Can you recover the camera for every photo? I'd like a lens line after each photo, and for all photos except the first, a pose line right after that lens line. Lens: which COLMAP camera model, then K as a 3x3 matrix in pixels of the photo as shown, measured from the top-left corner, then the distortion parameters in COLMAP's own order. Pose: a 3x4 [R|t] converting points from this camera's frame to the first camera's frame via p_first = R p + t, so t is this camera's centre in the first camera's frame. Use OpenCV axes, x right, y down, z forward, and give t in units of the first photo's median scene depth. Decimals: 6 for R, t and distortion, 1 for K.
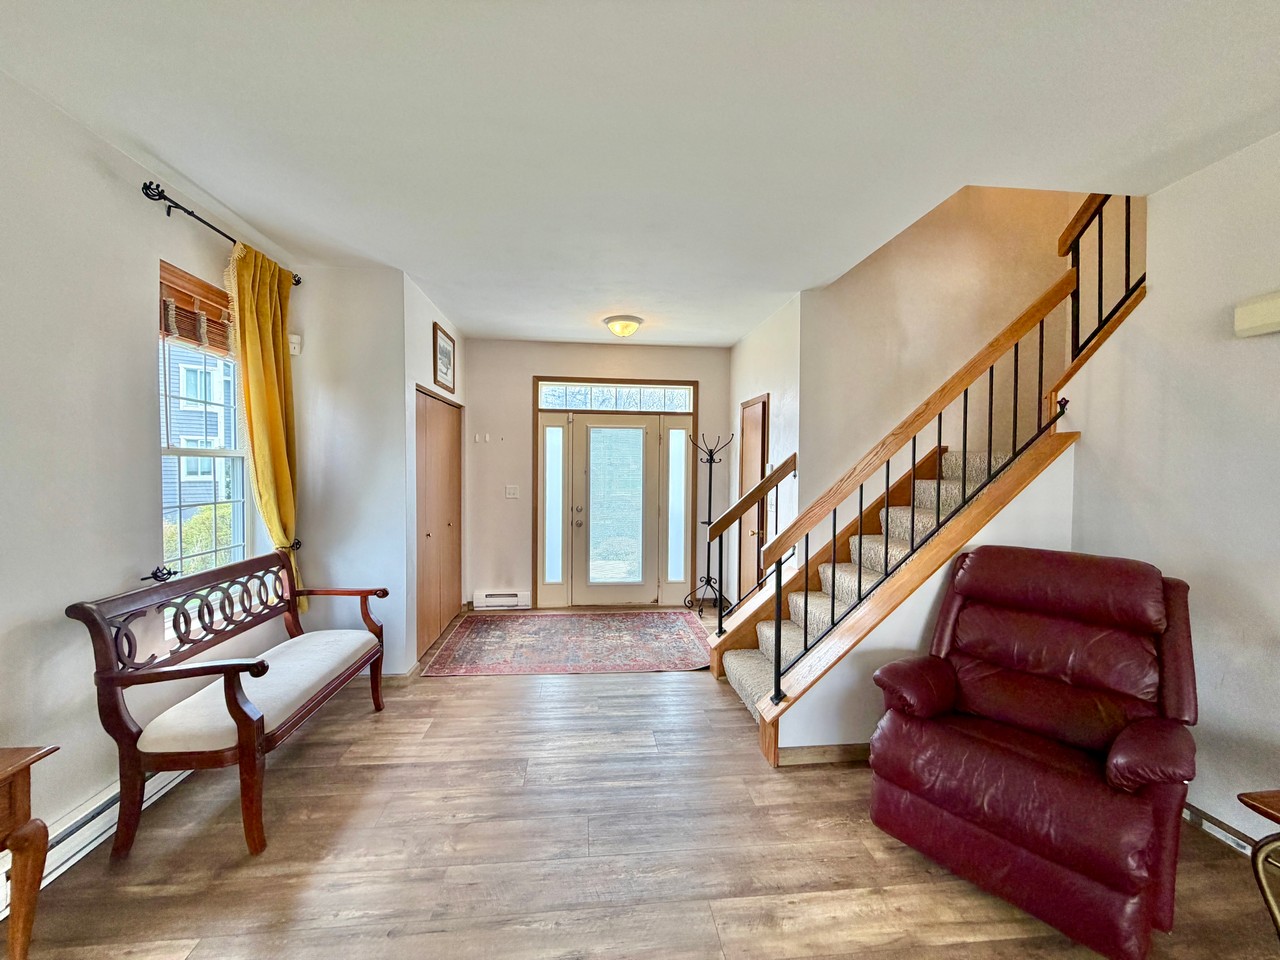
lens RADIAL K [[510.2, 0, 636.8], [0, 510.2, 484.0], [0, 0, 1]] dist [-0.000904, 0.000277]
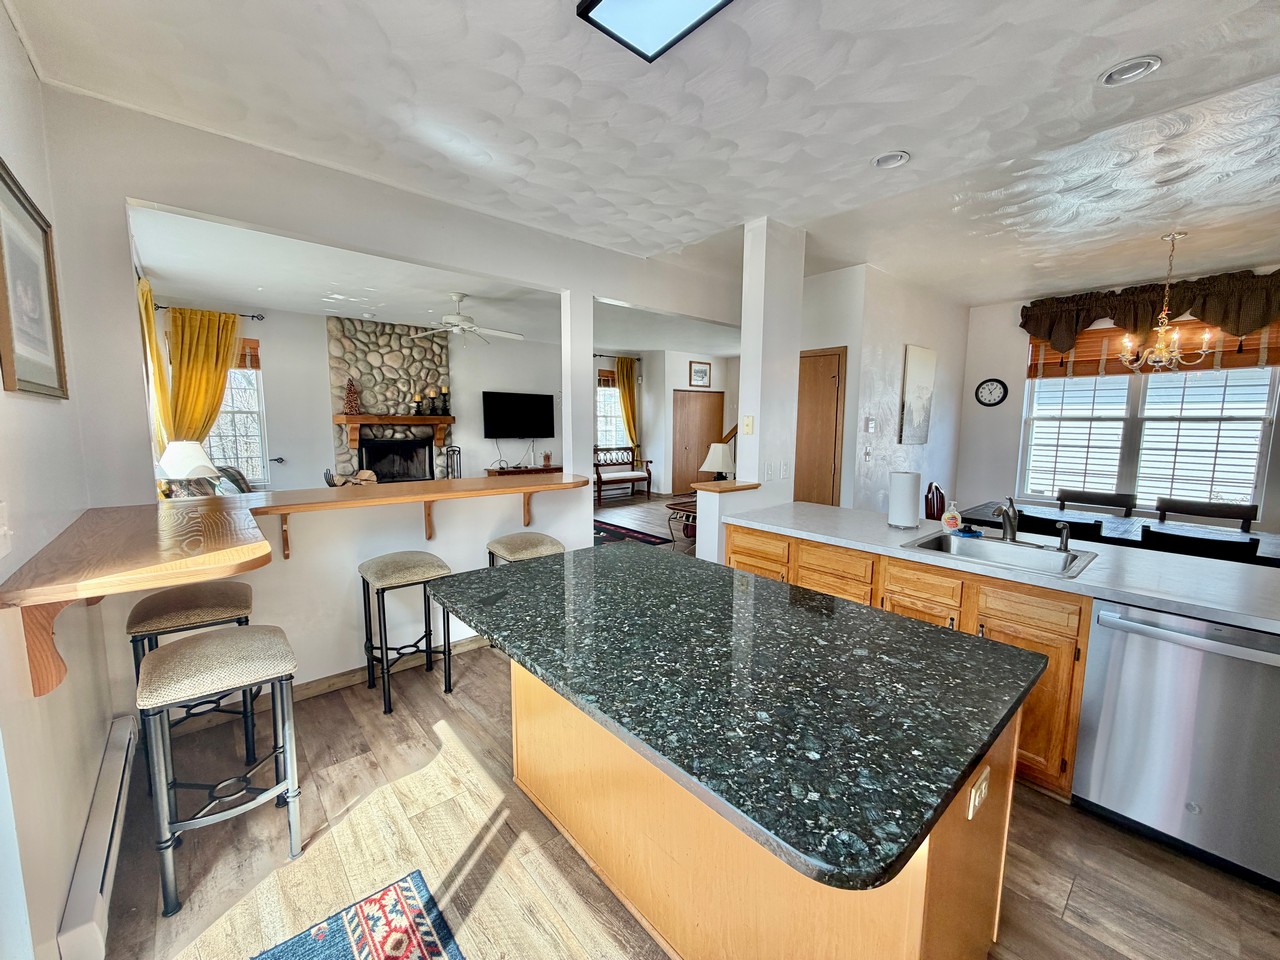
lens RADIAL K [[510.2, 0, 640.8], [0, 510.2, 480.1], [0, 0, 1]] dist [-0.000904, 0.000277]
pose [[0.580666, 0.087085, -0.809471, 2.051499], [-0.026174, 0.995746, 0.088349, 0.058604], [0.813721, -0.030114, 0.580475, -0.862482]]
